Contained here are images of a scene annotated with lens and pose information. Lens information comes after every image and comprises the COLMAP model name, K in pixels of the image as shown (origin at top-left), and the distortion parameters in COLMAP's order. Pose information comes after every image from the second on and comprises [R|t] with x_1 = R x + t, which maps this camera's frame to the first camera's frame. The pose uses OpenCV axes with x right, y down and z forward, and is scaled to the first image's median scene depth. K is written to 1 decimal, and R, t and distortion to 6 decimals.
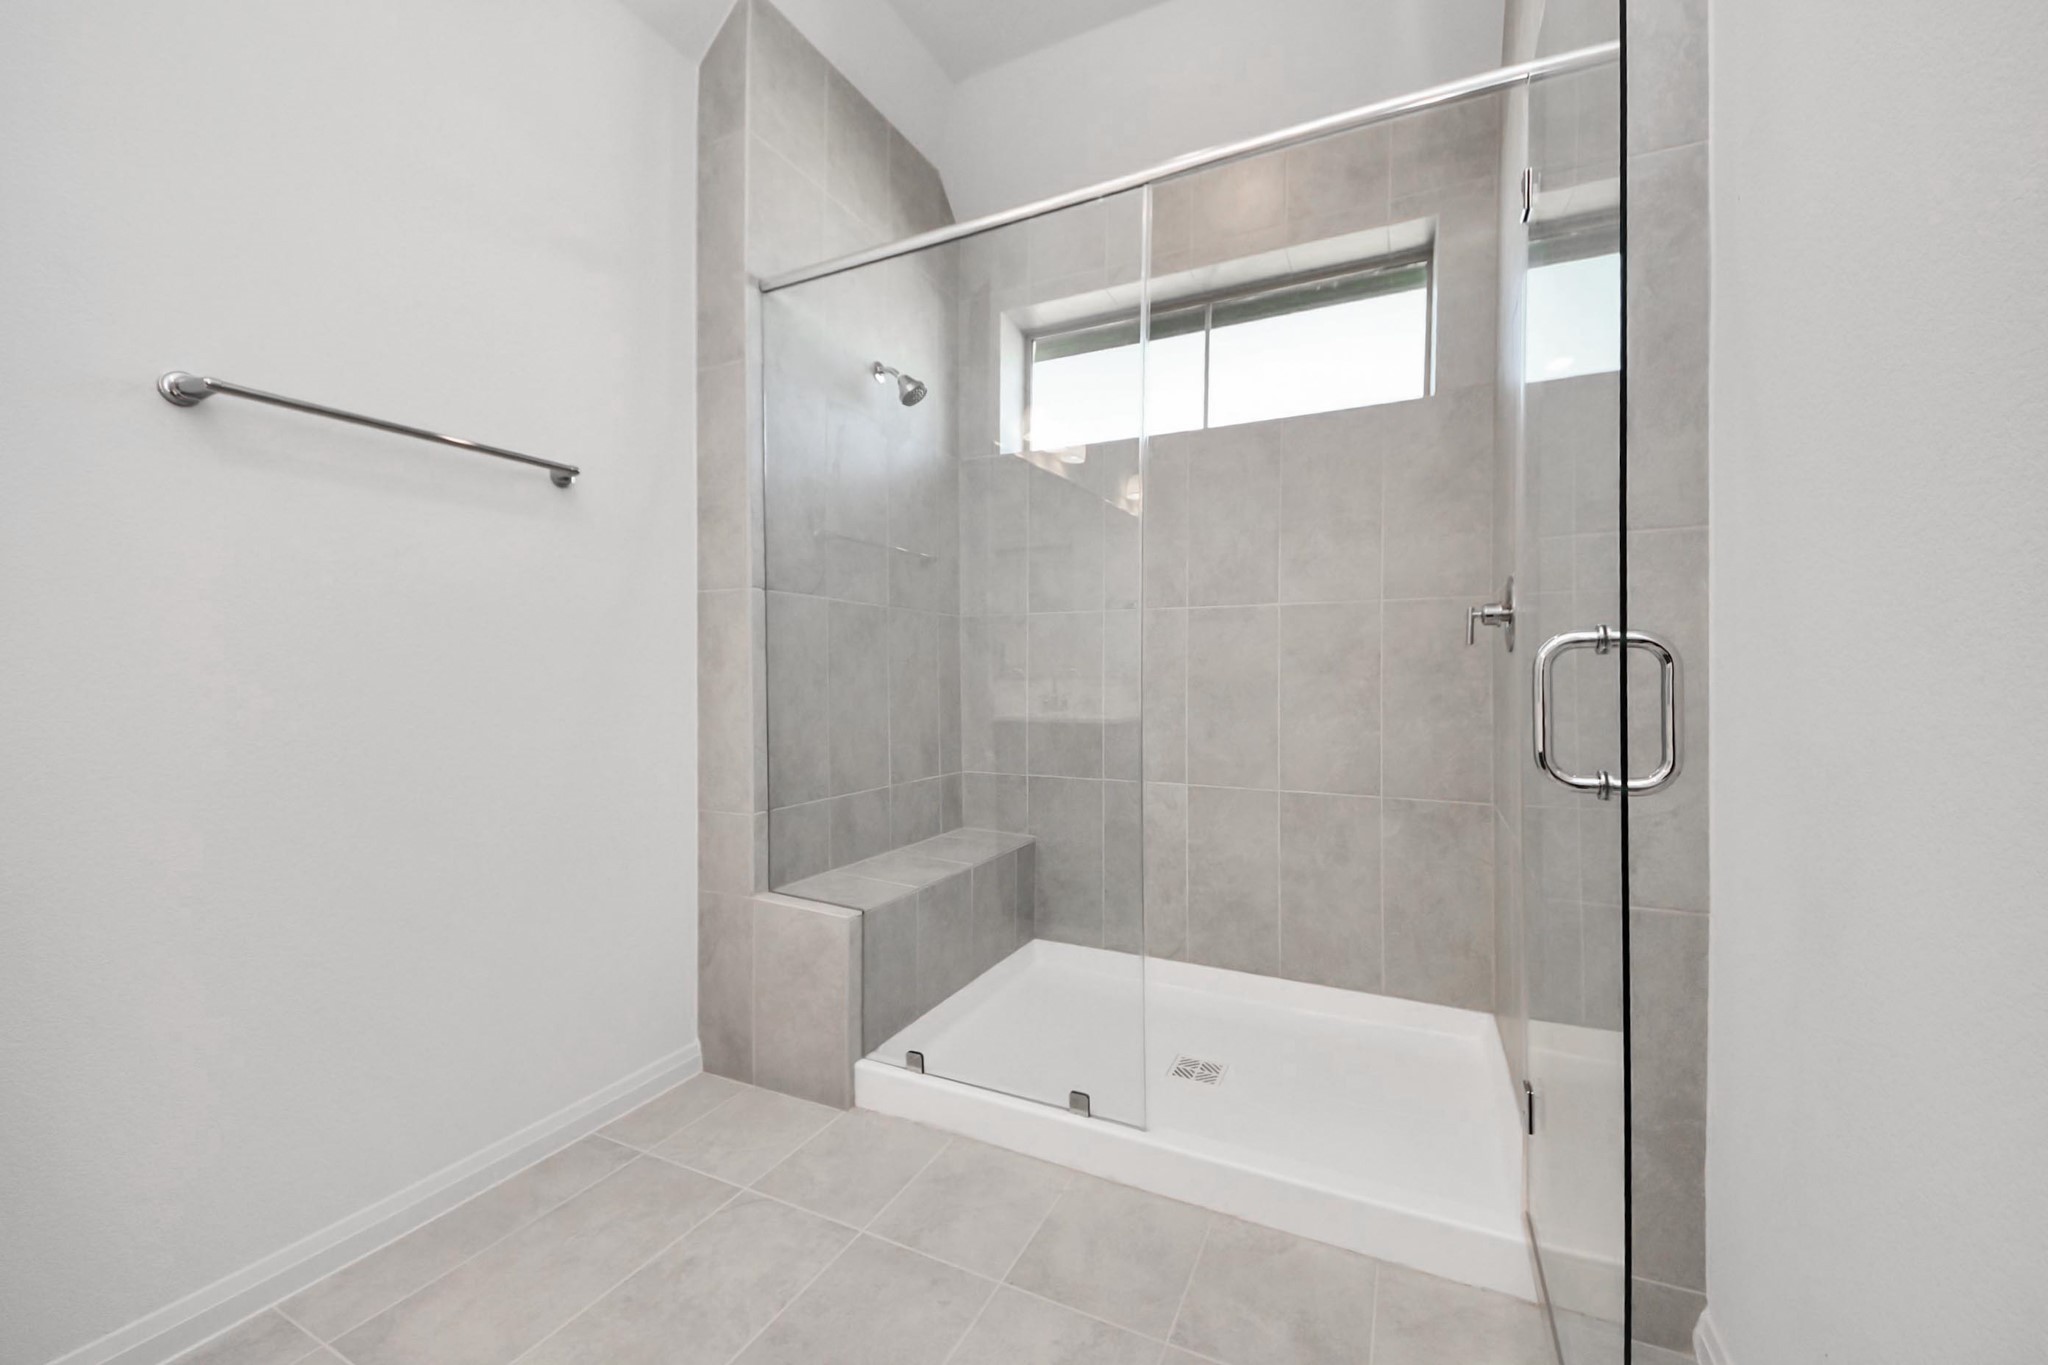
lens RADIAL K [[737.0, 0, 1024.7], [0, 737.0, 696.7], [0, 0, 1]] dist [-0.001020, 0.000168]
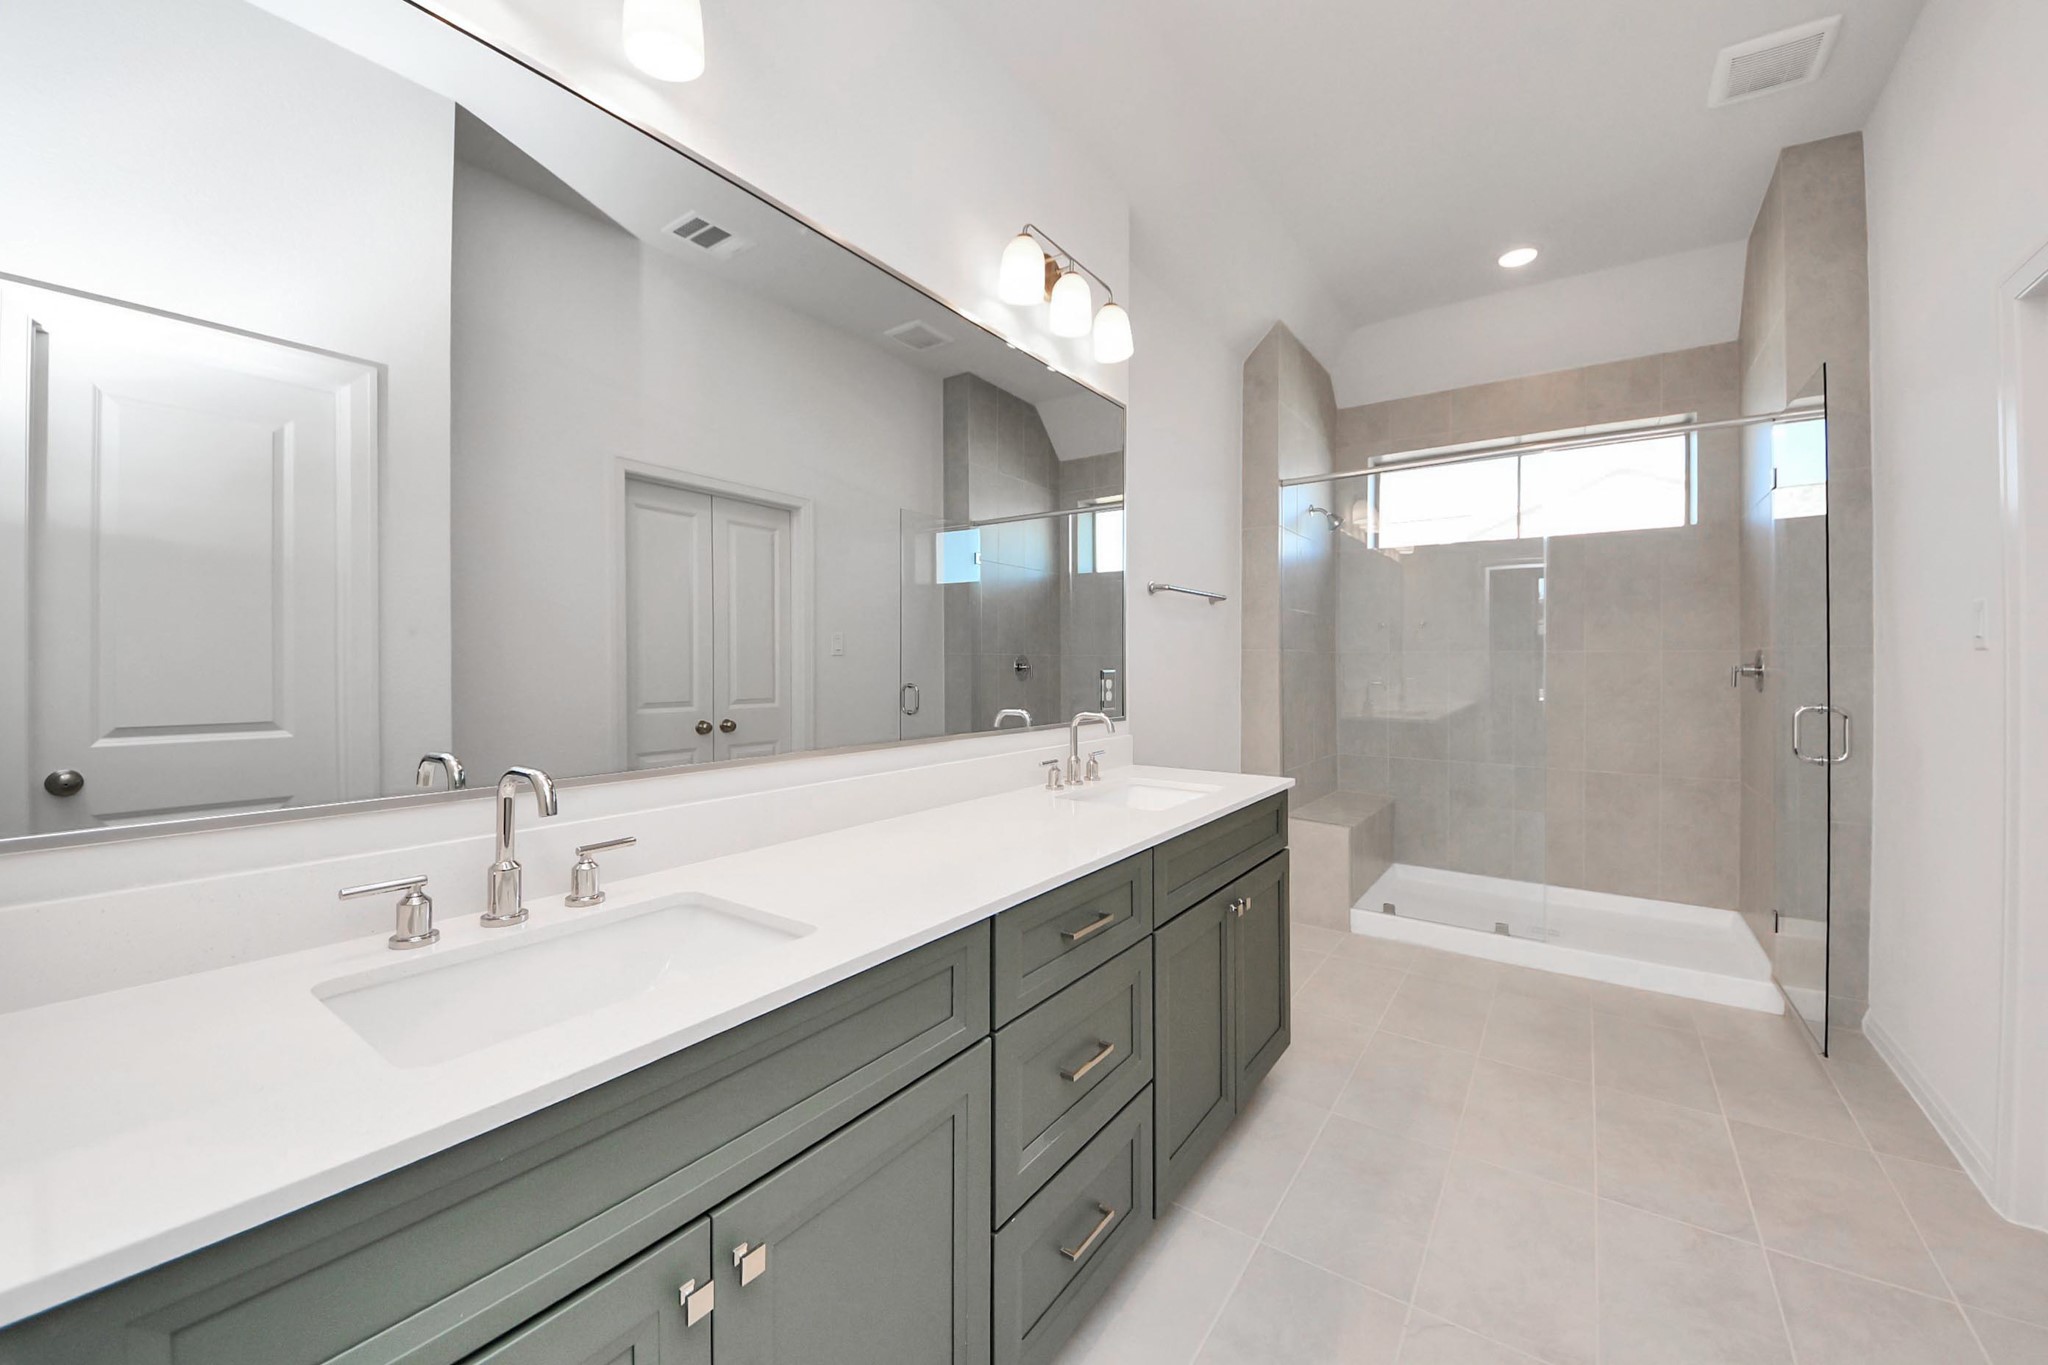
lens RADIAL K [[738.5, 0, 1015.9], [0, 738.5, 683.6], [0, 0, 1]] dist [0.026954, -0.015923]
pose [[0.989489, 0.010623, -0.144218, -0.778017], [-0.012166, 0.999878, -0.009820, -0.042197], [0.144096, 0.011471, 0.989497, -0.952832]]
